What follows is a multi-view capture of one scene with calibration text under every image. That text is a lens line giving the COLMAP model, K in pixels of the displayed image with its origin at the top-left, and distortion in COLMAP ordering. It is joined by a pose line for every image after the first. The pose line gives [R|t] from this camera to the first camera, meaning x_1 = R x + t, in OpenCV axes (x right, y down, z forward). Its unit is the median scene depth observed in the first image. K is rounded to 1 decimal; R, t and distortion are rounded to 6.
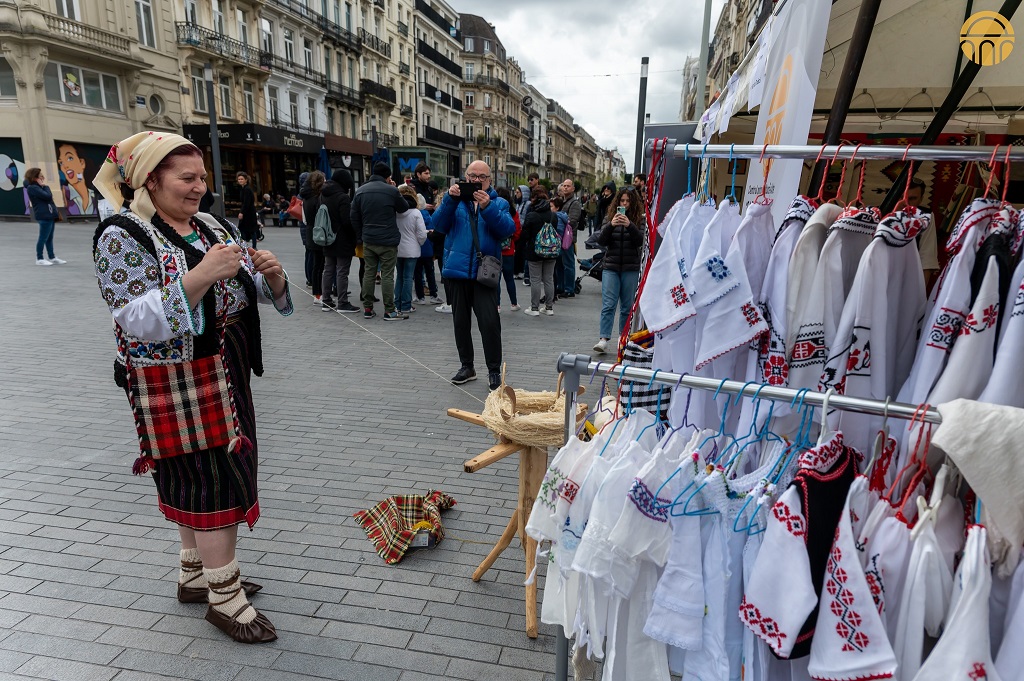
lens RADIAL K [[659.7, 0, 513.4], [0, 659.7, 341.5], [0, 0, 1]] dist [0.137069, -0.081725]
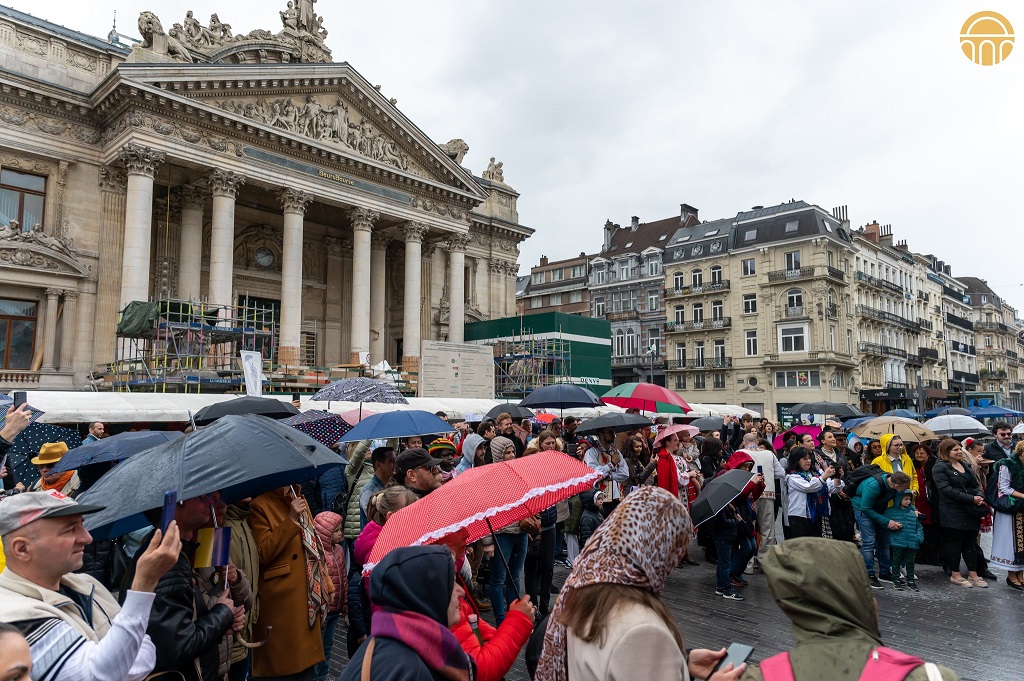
lens RADIAL K [[680.6, 0, 512.0], [0, 680.6, 340.5], [0, 0, 1]] dist [0.138210, -0.090542]
pose [[0.848782, -0.082150, -0.522323, -0.133534], [-0.093038, 0.949238, -0.300484, 0.118094], [0.520494, 0.303641, 0.798053, -0.565283]]
